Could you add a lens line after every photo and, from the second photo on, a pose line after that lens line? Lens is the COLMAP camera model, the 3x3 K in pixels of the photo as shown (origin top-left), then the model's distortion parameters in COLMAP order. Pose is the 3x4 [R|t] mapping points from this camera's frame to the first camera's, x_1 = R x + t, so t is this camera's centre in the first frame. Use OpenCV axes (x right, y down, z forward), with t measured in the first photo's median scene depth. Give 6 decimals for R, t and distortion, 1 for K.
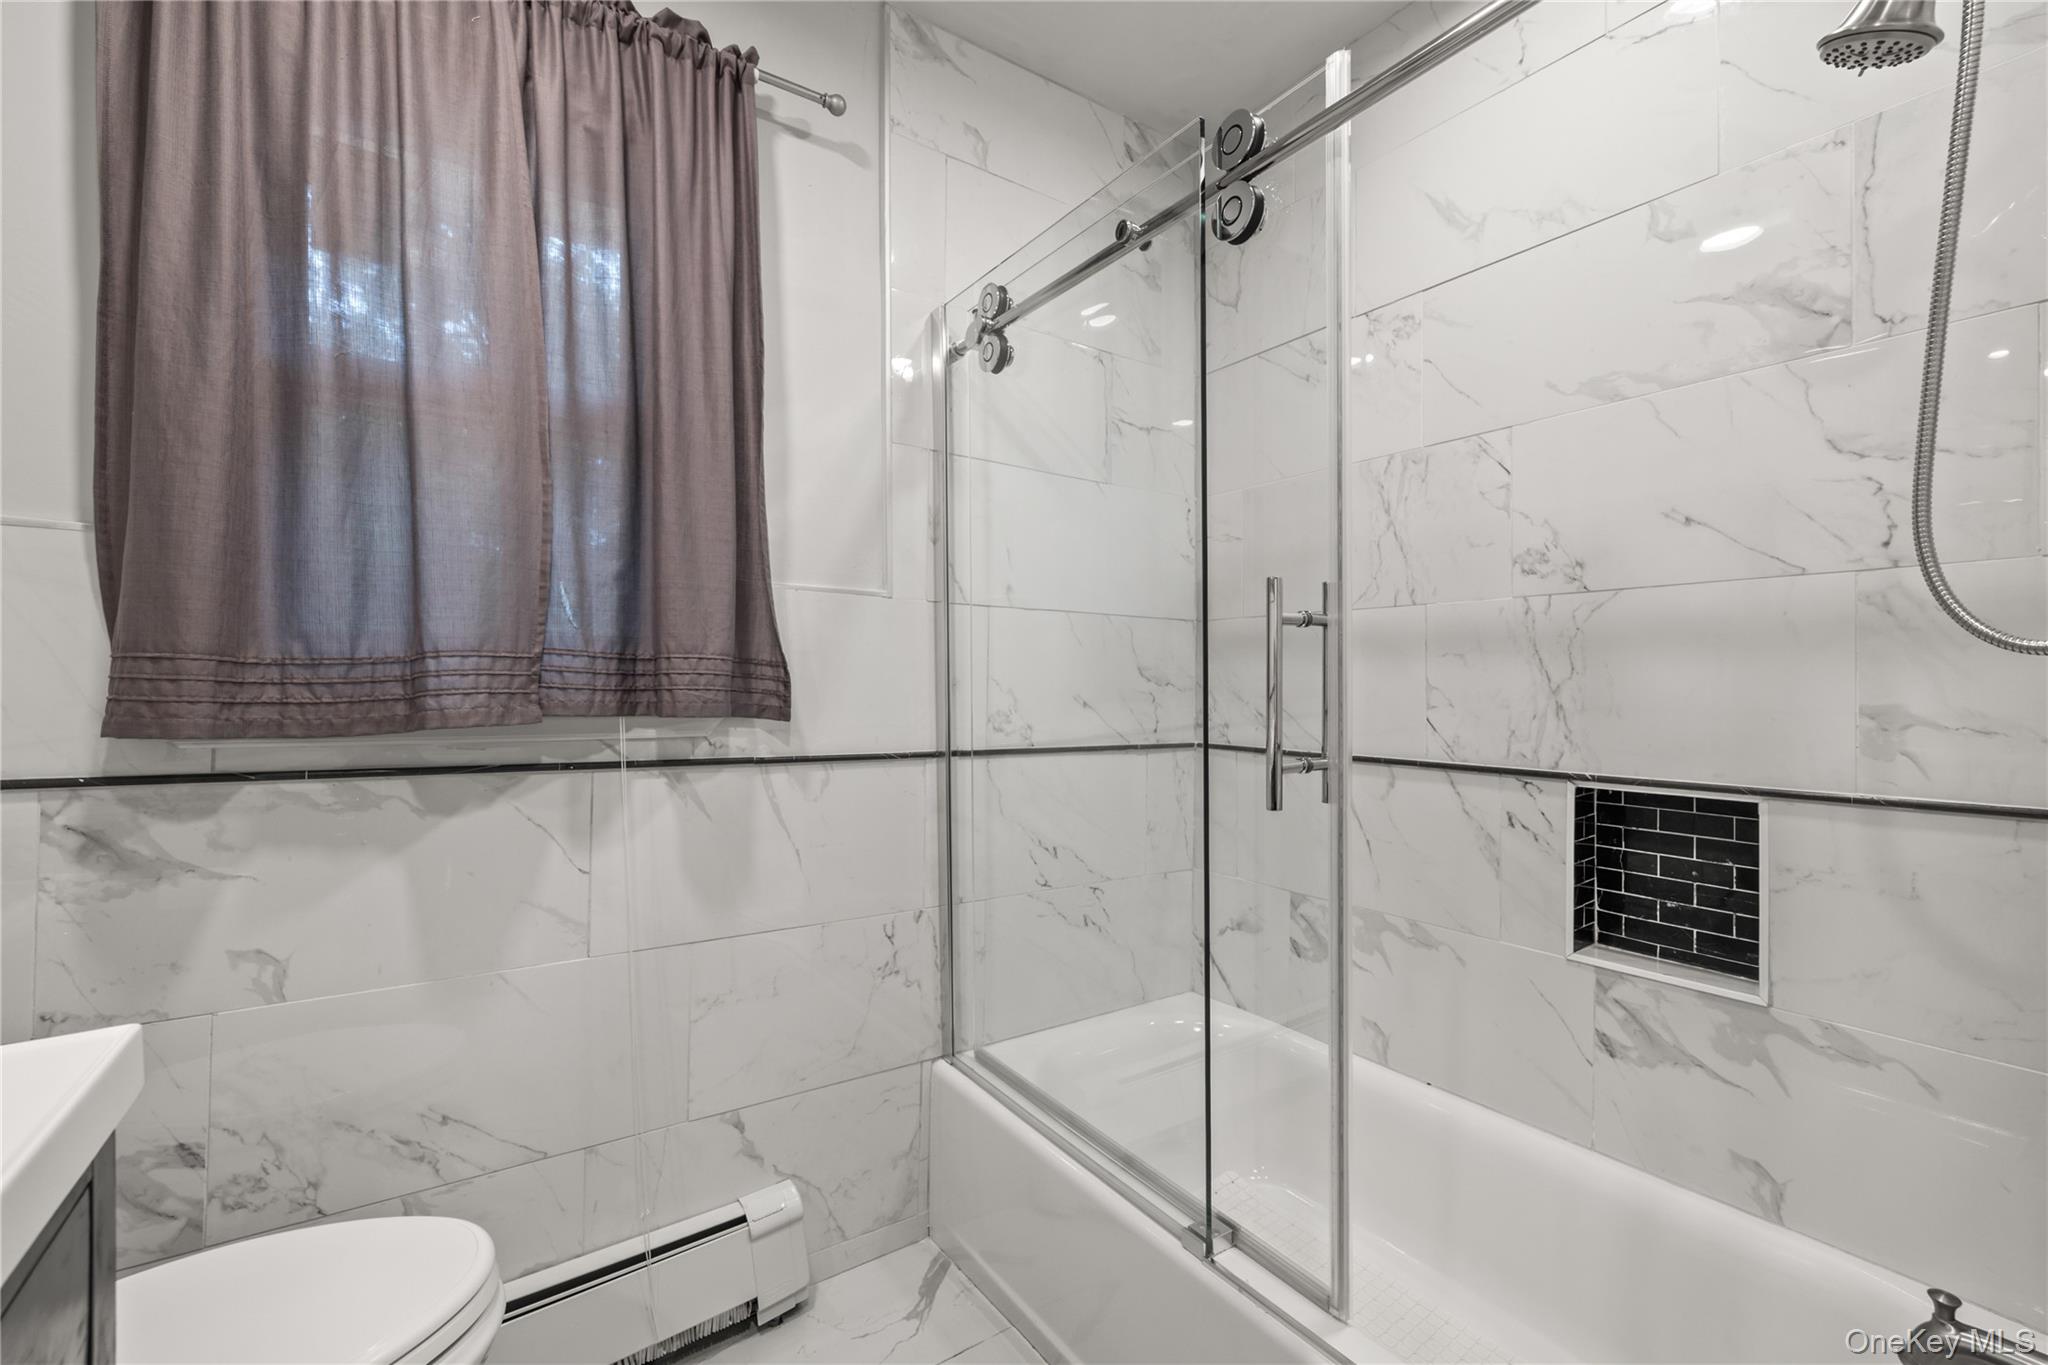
lens RADIAL K [[863.2, 0, 1024.0], [0, 863.2, 682.5], [0, 0, 1]] dist [0.000131, -0.000184]
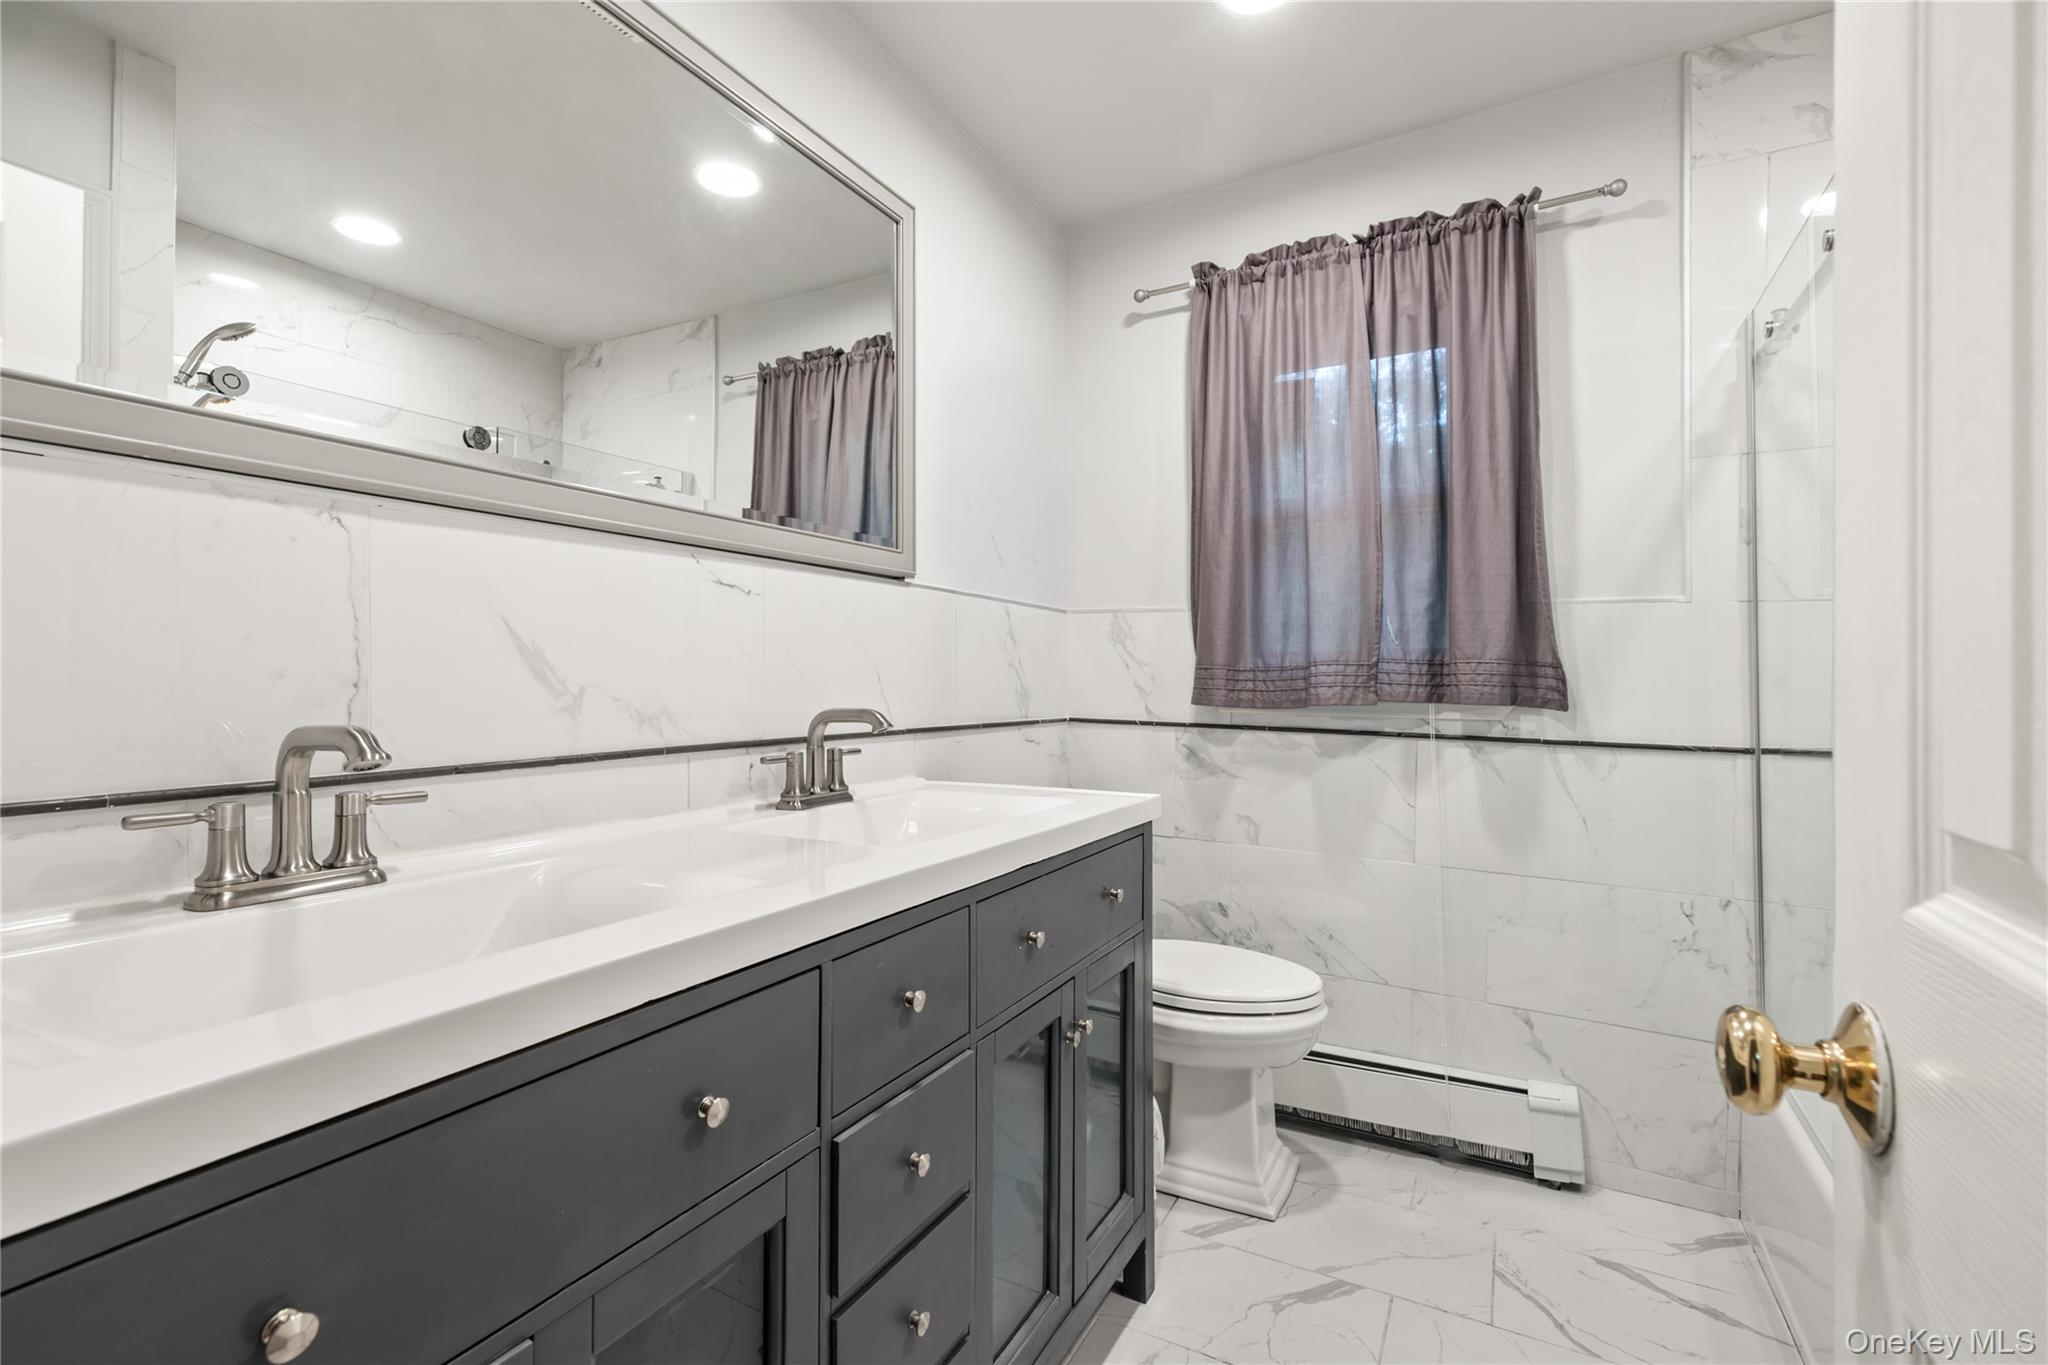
lens RADIAL K [[900.1, 0, 1024.0], [0, 900.1, 682.5], [0, 0, 1]] dist [-0.000023, -0.000011]
pose [[0.447062, 0.004378, -0.894492, 0.609291], [-0.000576, 0.999989, 0.004606, -0.002495], [0.894503, -0.001544, 0.447060, -0.315433]]
